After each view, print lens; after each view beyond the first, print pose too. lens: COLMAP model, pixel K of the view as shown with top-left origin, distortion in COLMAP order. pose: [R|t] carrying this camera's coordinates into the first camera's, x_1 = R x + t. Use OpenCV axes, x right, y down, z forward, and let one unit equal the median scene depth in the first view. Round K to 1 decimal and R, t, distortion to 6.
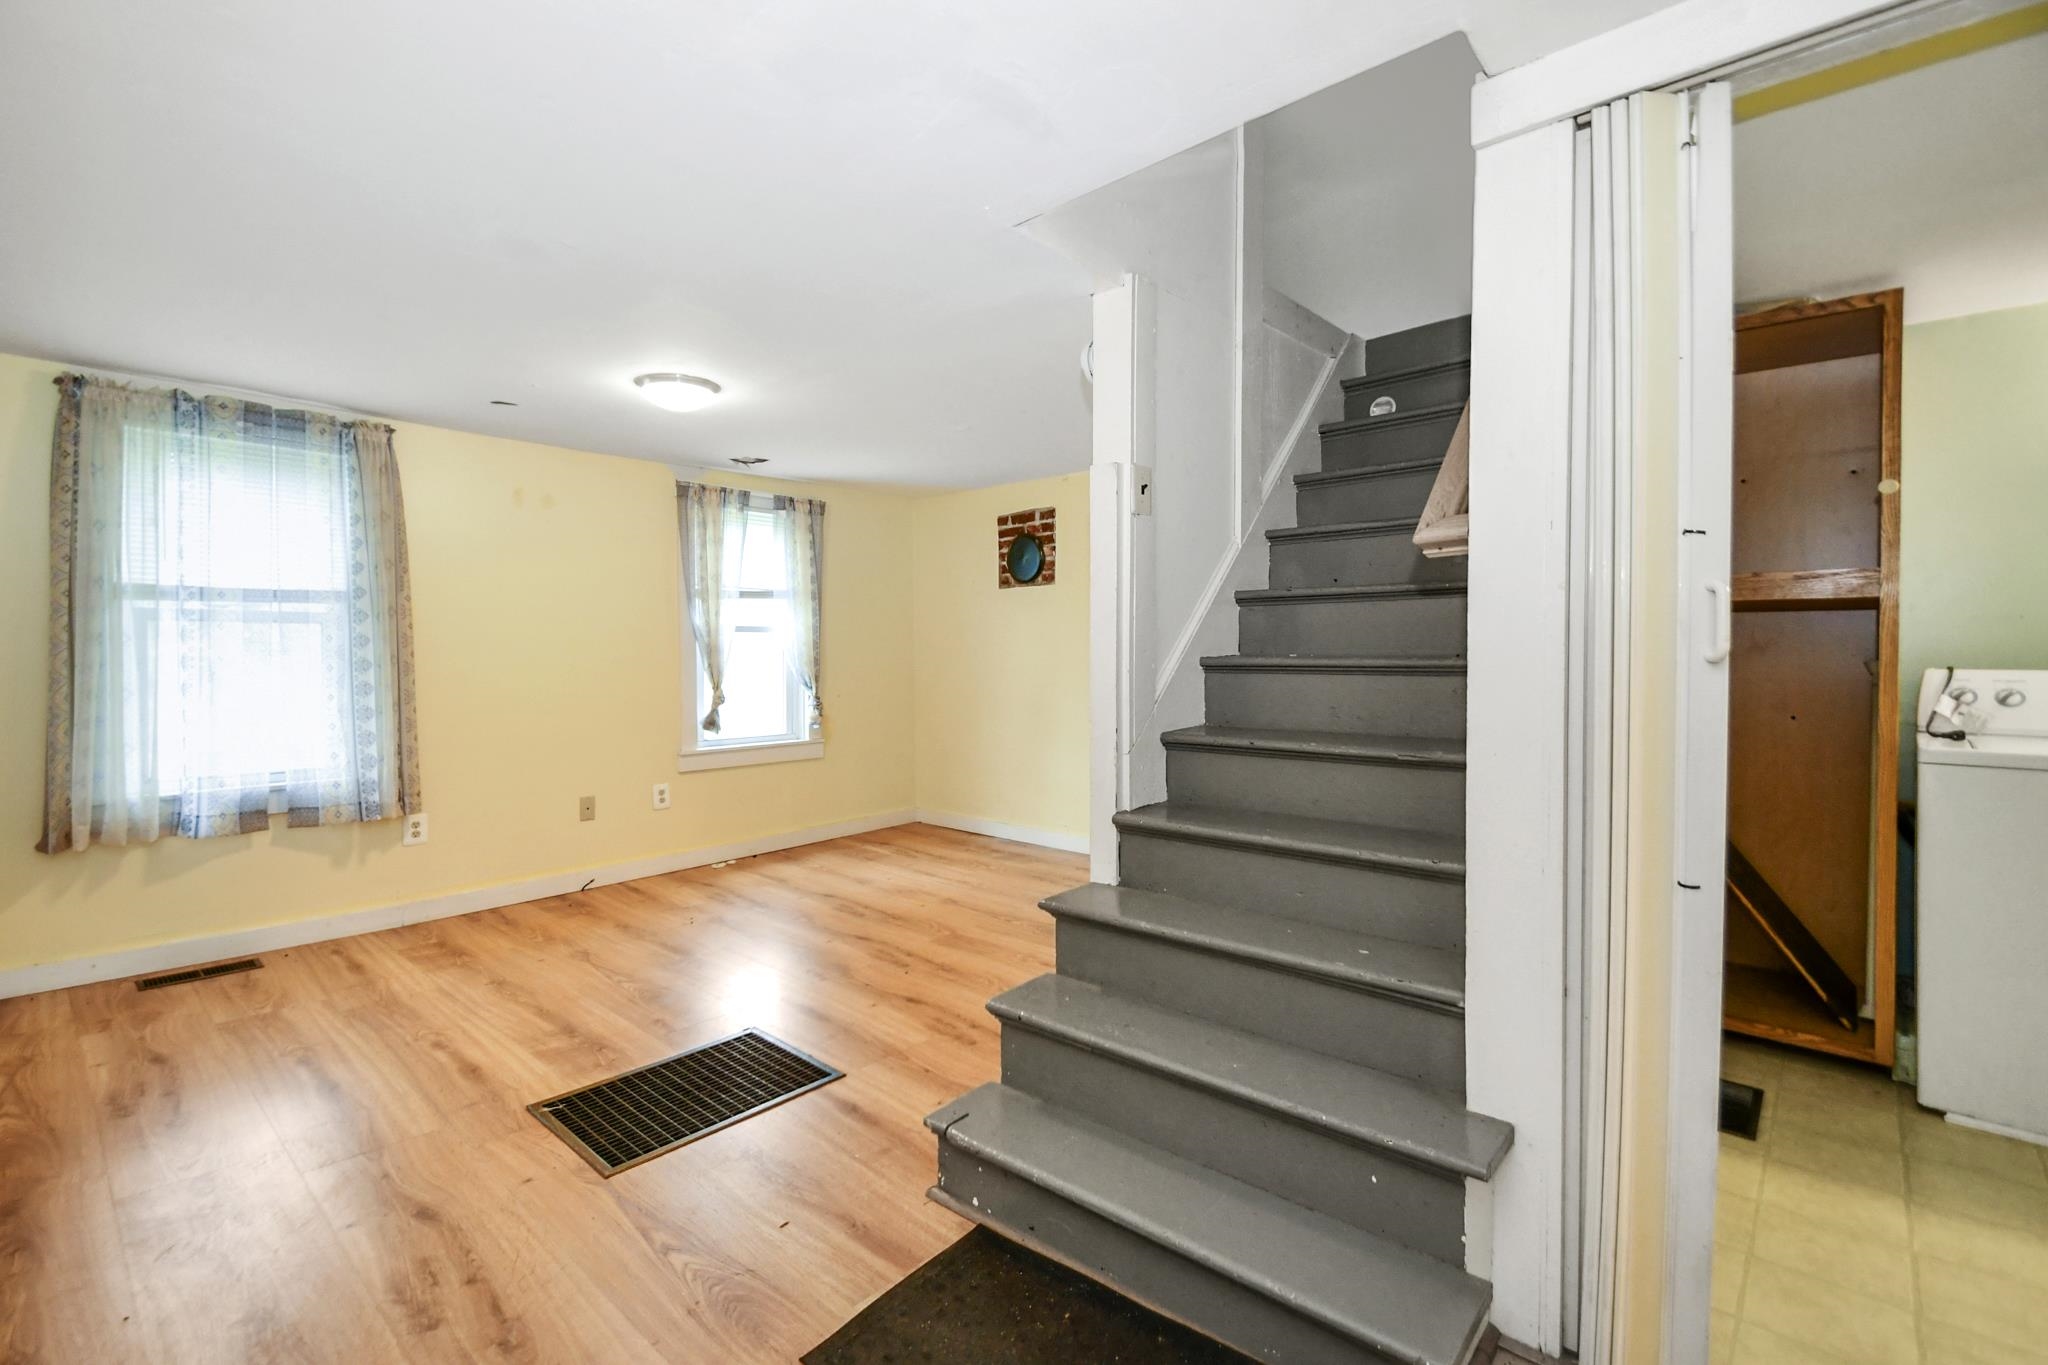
lens RADIAL K [[918.4, 0, 1018.6], [0, 918.4, 667.3], [0, 0, 1]] dist [0.002059, -0.004910]
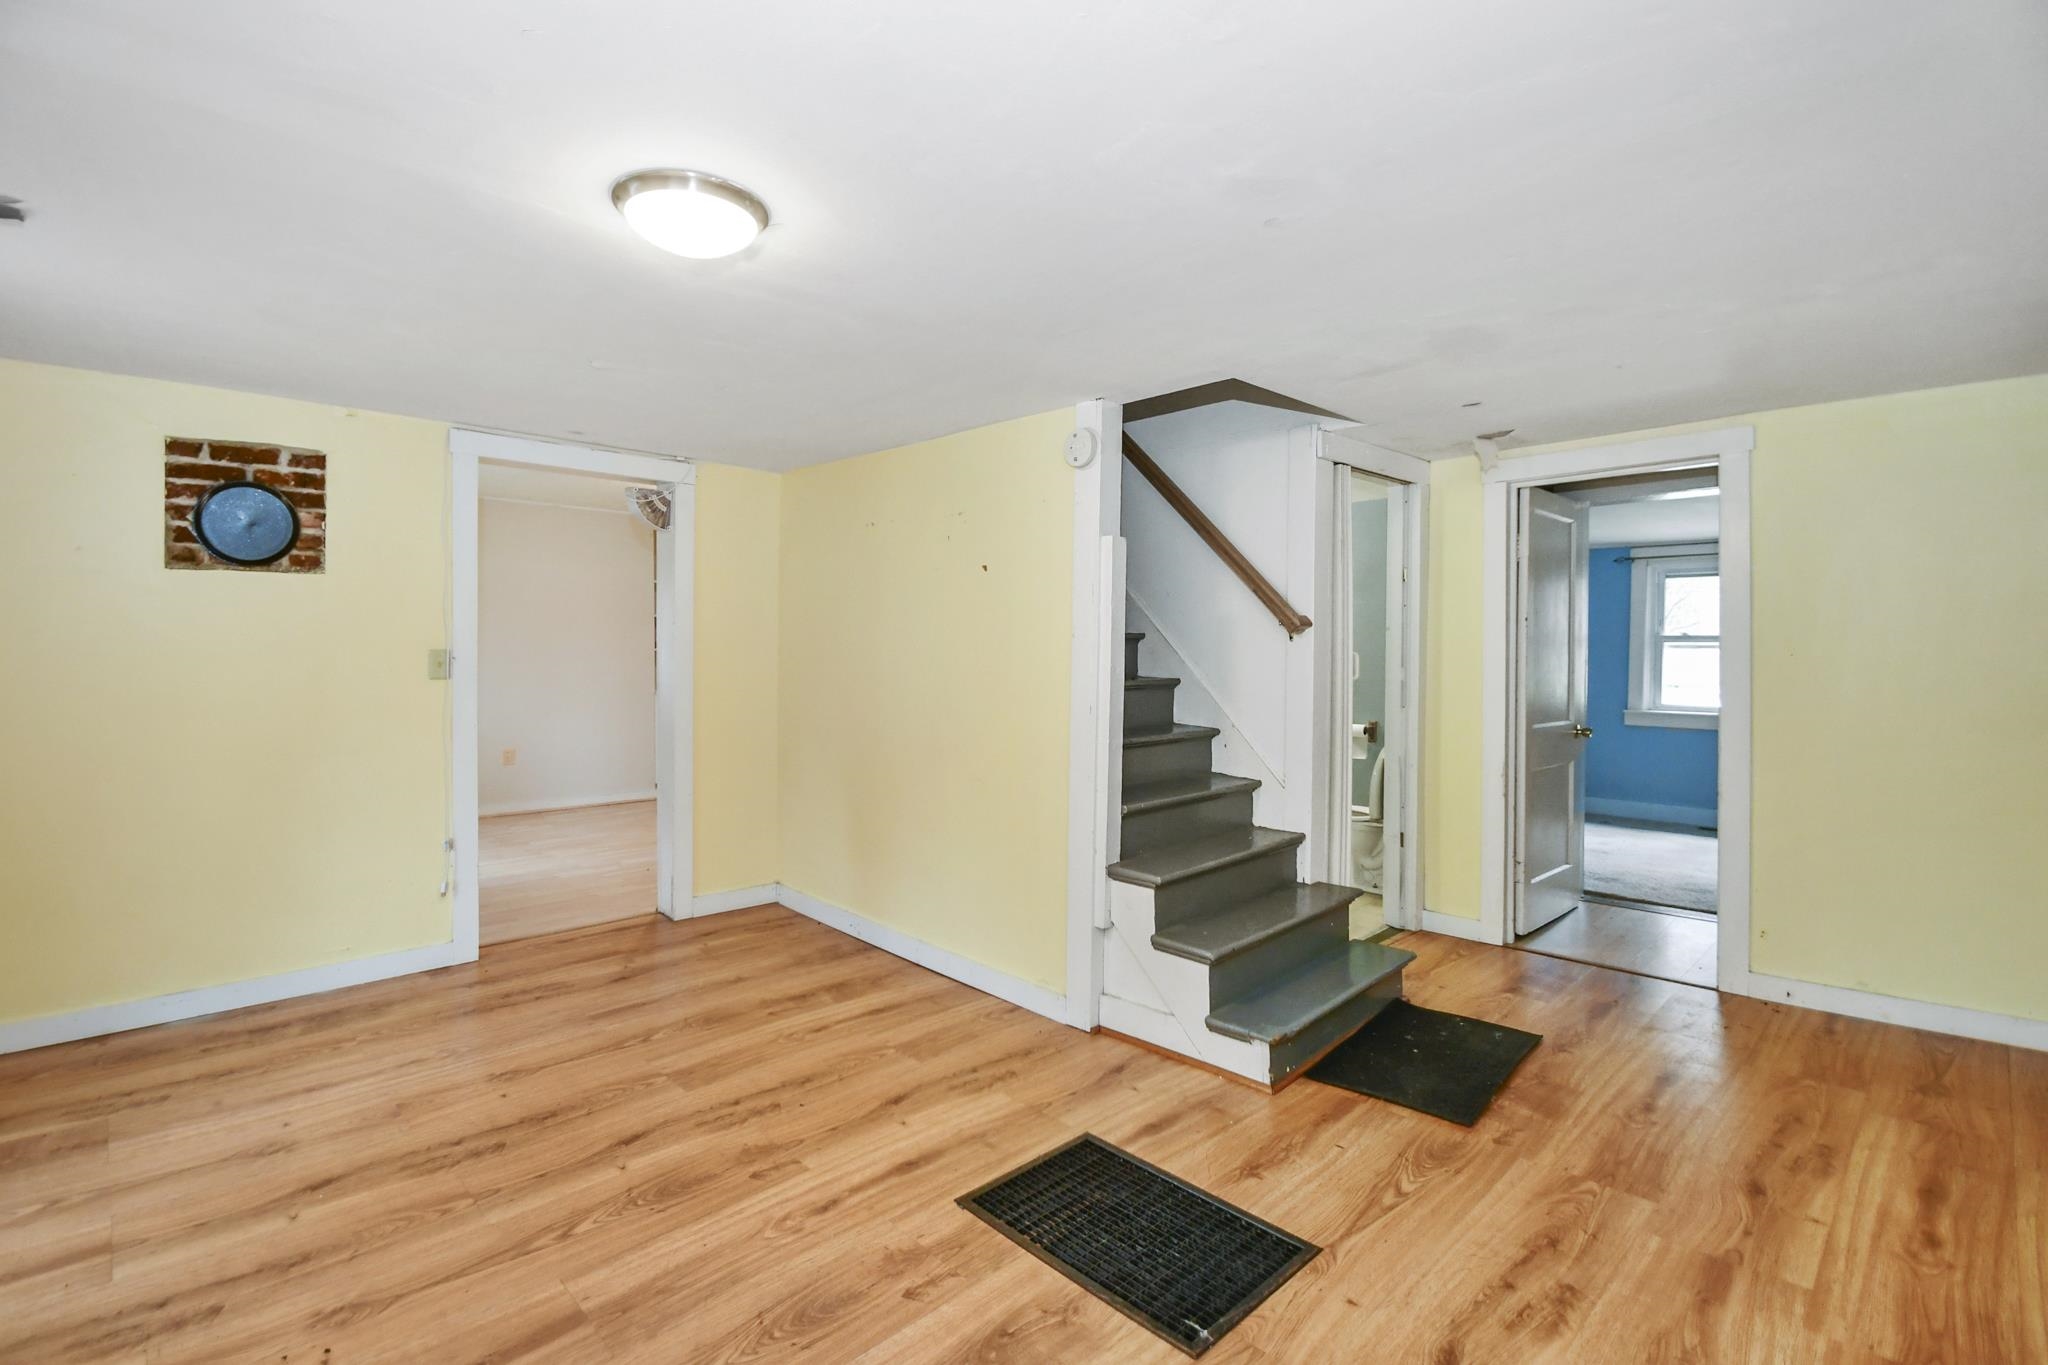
lens RADIAL K [[918.4, 0, 1014.8], [0, 918.4, 661.7], [0, 0, 1]] dist [0.002059, -0.004910]
pose [[0.082568, -0.013904, 0.996488, -0.856140], [0.017489, 0.999769, 0.012501, -0.045946], [-0.996432, 0.016395, 0.082792, 0.738881]]
